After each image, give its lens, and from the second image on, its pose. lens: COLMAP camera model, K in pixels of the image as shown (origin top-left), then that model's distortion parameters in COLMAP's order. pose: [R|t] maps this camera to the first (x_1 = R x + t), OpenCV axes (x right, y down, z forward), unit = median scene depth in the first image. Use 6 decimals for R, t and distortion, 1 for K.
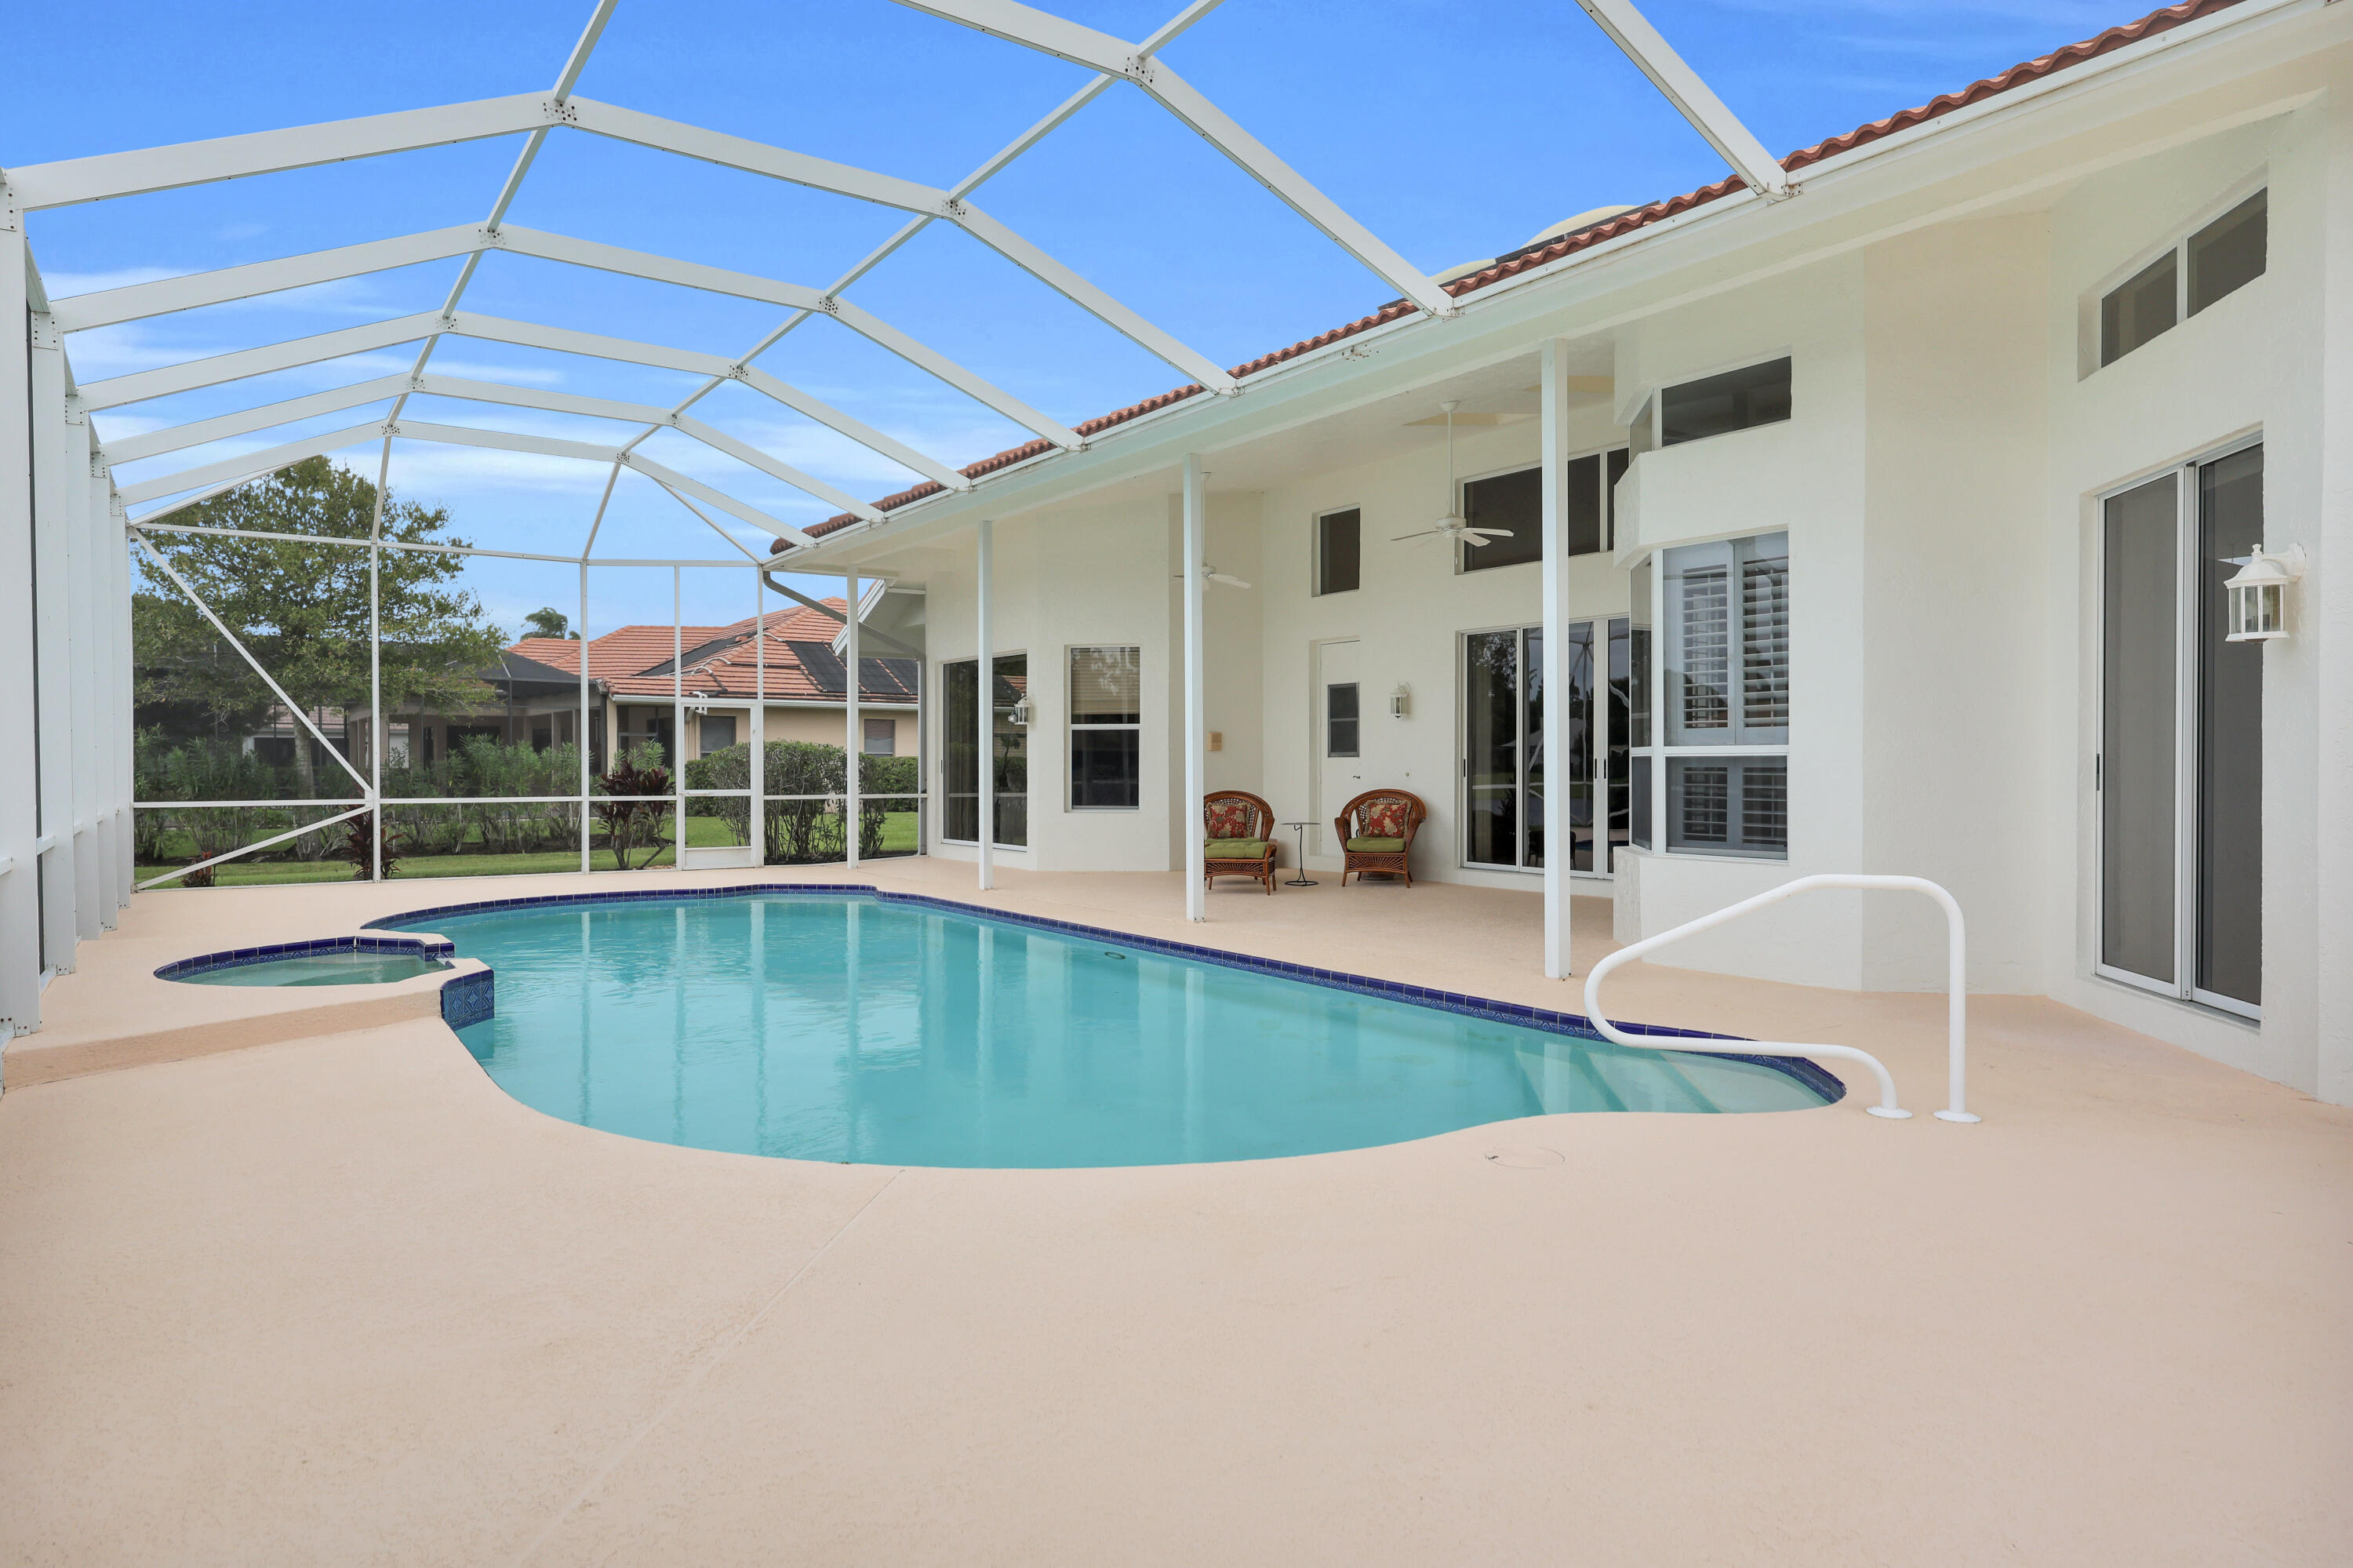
lens RADIAL K [[1409.9, 0, 1247.0], [0, 1409.9, 772.6], [0, 0, 1]] dist [0.000361, -0.000787]
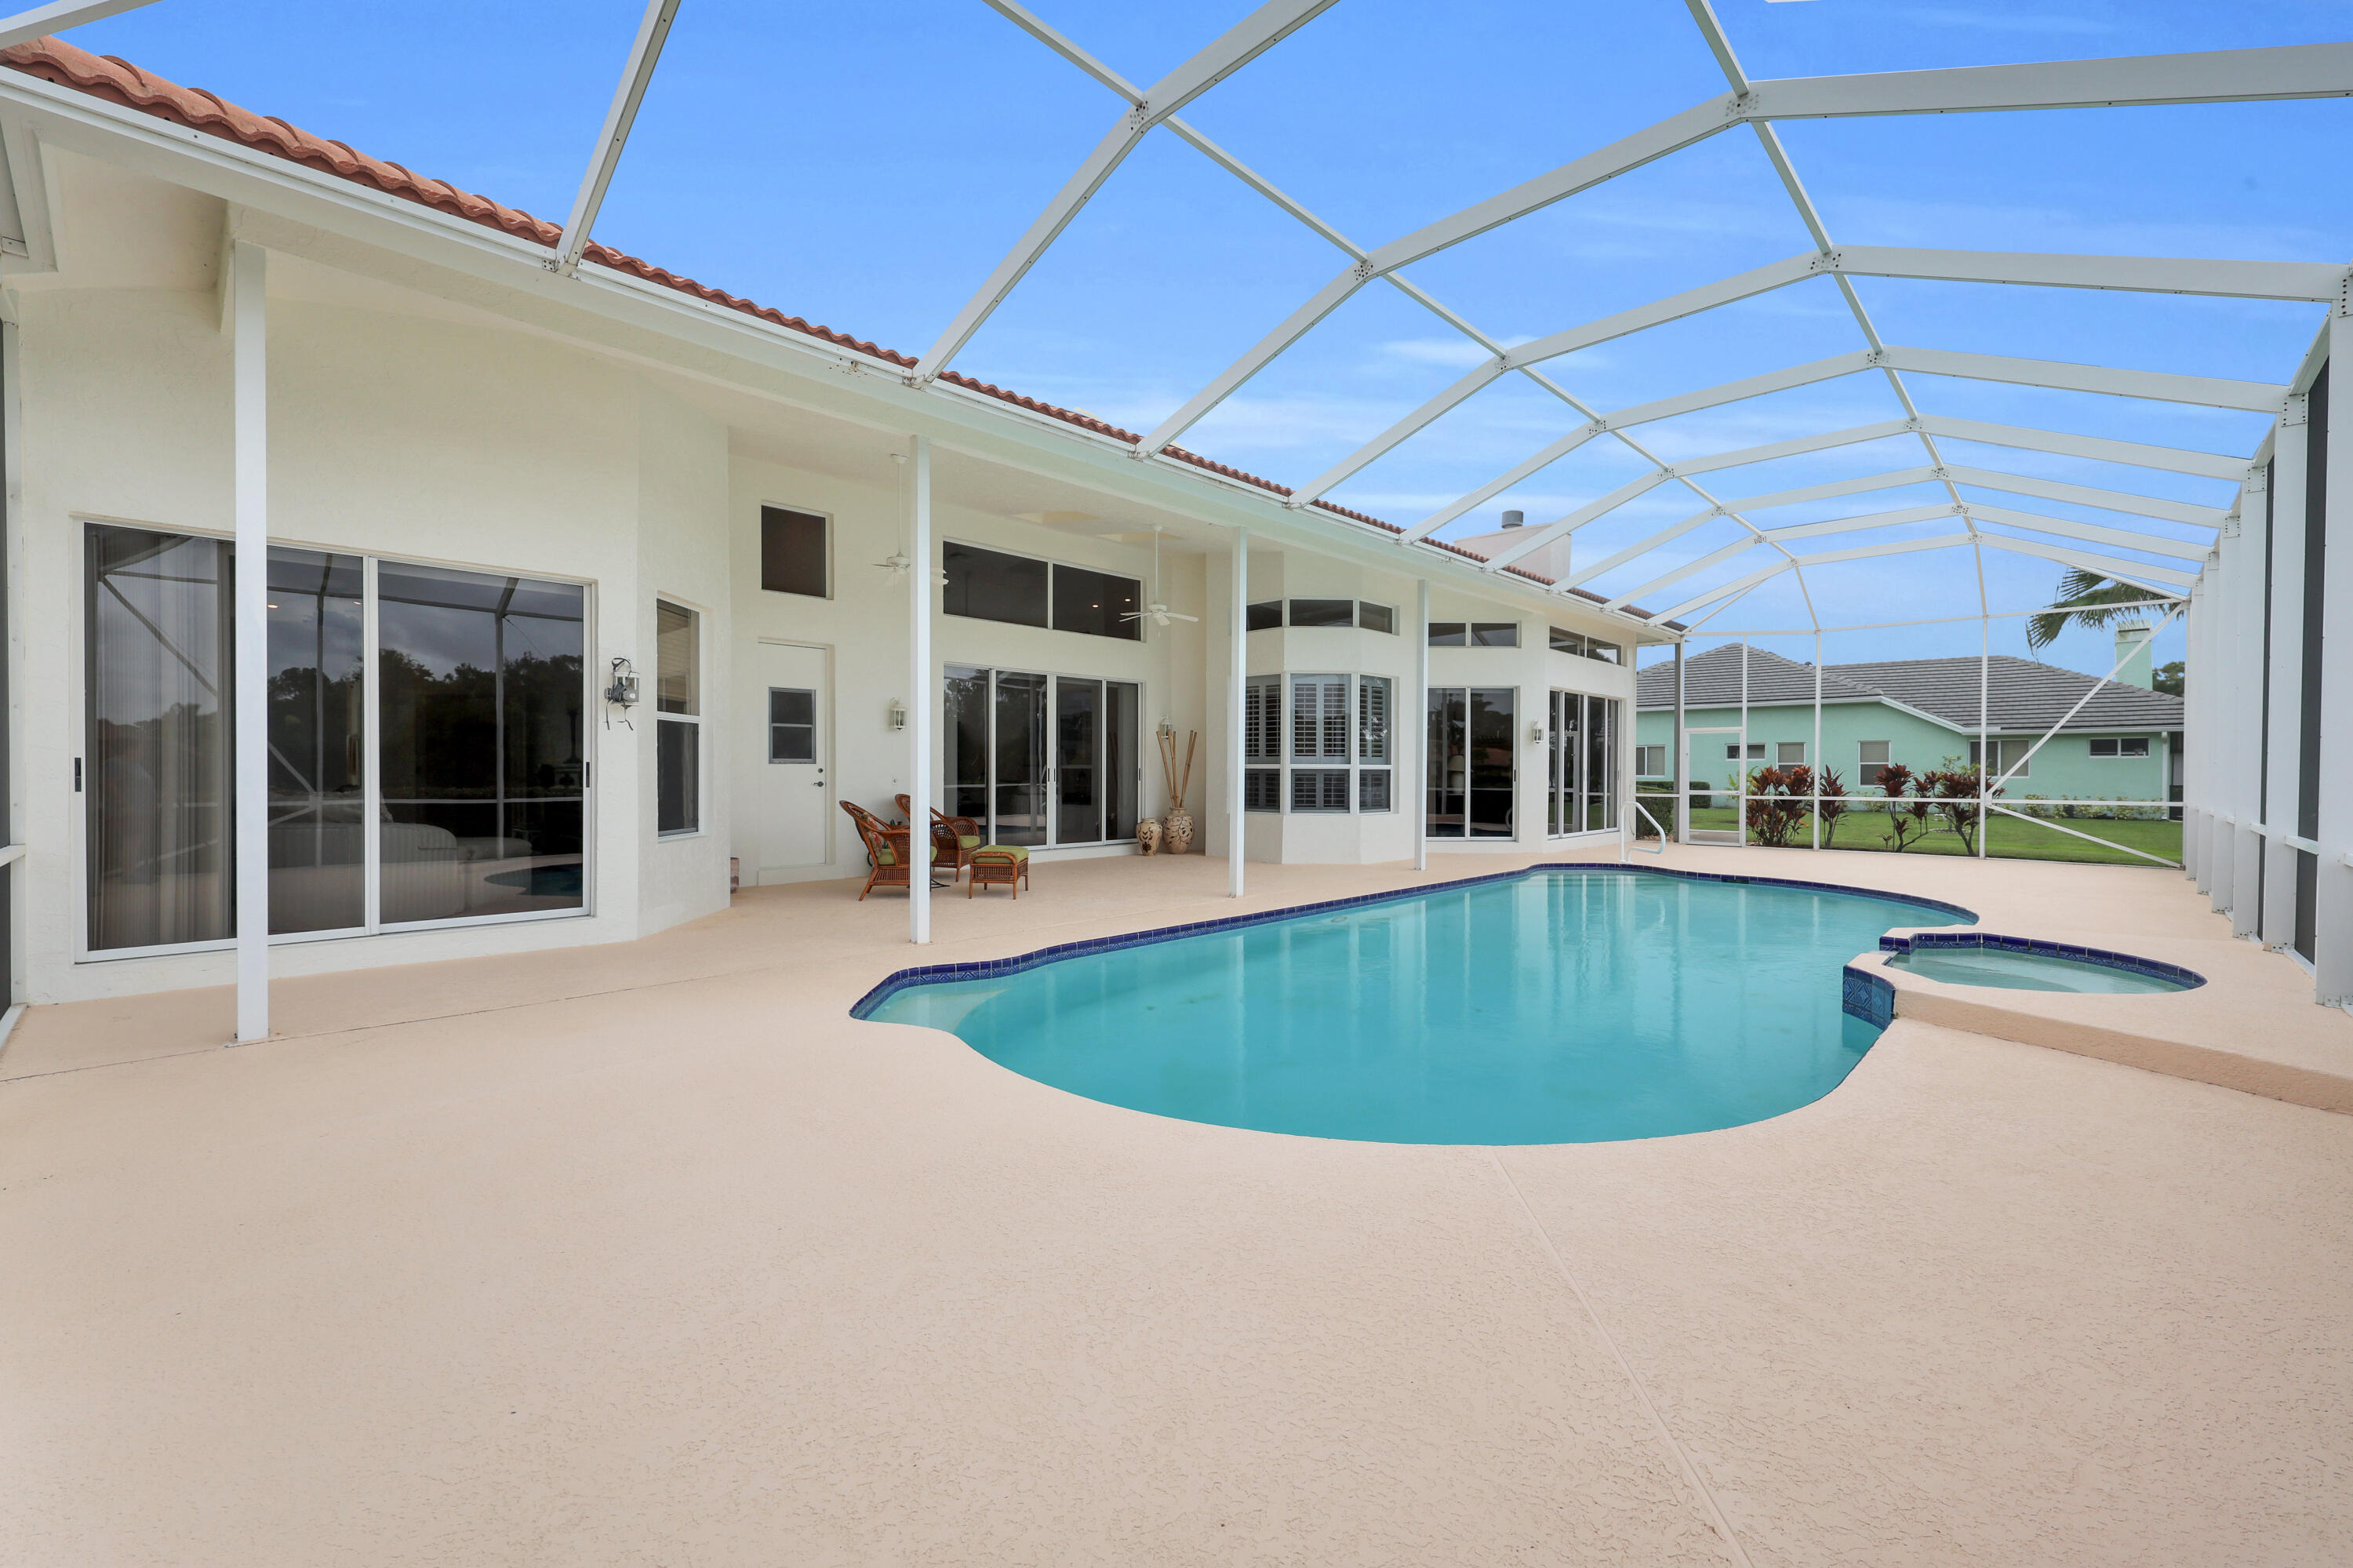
lens RADIAL K [[967.5, 0, 1176.5], [0, 967.5, 784.0], [0, 0, 1]] dist [0.002331, -0.000554]
pose [[-0.169481, -0.015357, 0.985414, -0.780614], [0.000686, 0.999877, 0.015700, -0.009303], [-0.985533, 0.003337, -0.169450, 1.058691]]
